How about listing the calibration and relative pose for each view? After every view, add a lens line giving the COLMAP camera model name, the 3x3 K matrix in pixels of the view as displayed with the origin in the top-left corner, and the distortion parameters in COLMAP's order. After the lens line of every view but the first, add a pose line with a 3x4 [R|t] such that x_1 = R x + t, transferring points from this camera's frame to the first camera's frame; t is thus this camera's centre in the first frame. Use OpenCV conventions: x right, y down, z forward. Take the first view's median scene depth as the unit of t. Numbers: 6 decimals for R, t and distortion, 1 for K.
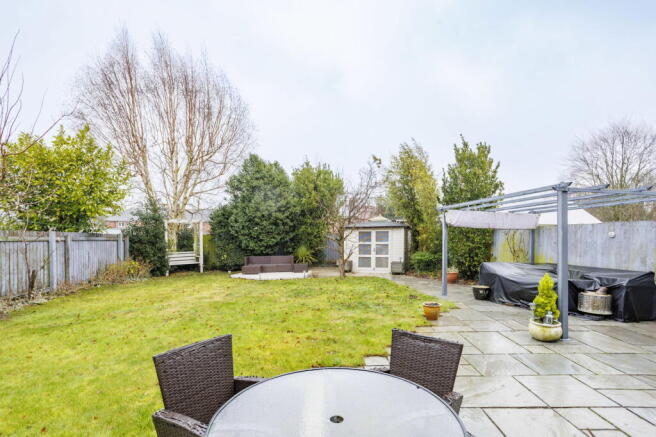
lens RADIAL K [[317.9, 0, 330.0], [0, 317.9, 245.5], [0, 0, 1]] dist [-0.023732, 0.000434]
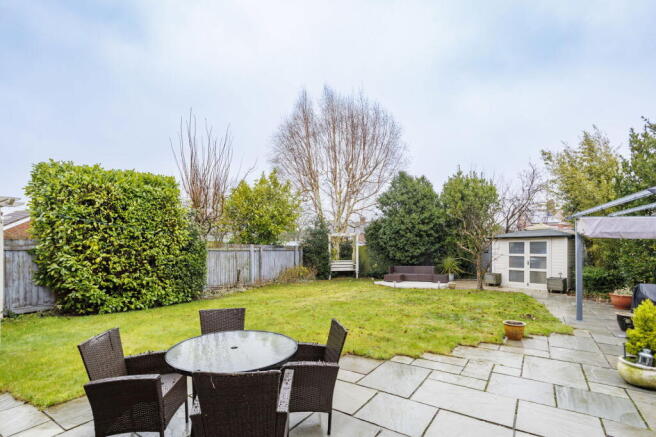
lens RADIAL K [[317.9, 0, 330.0], [0, 317.9, 245.5], [0, 0, 1]] dist [-0.023732, 0.000434]
pose [[0.830790, -0.002208, -0.556582, 0.168466], [-0.014494, 0.999567, -0.025600, -0.004019], [0.556398, 0.029336, 0.830398, -0.031430]]
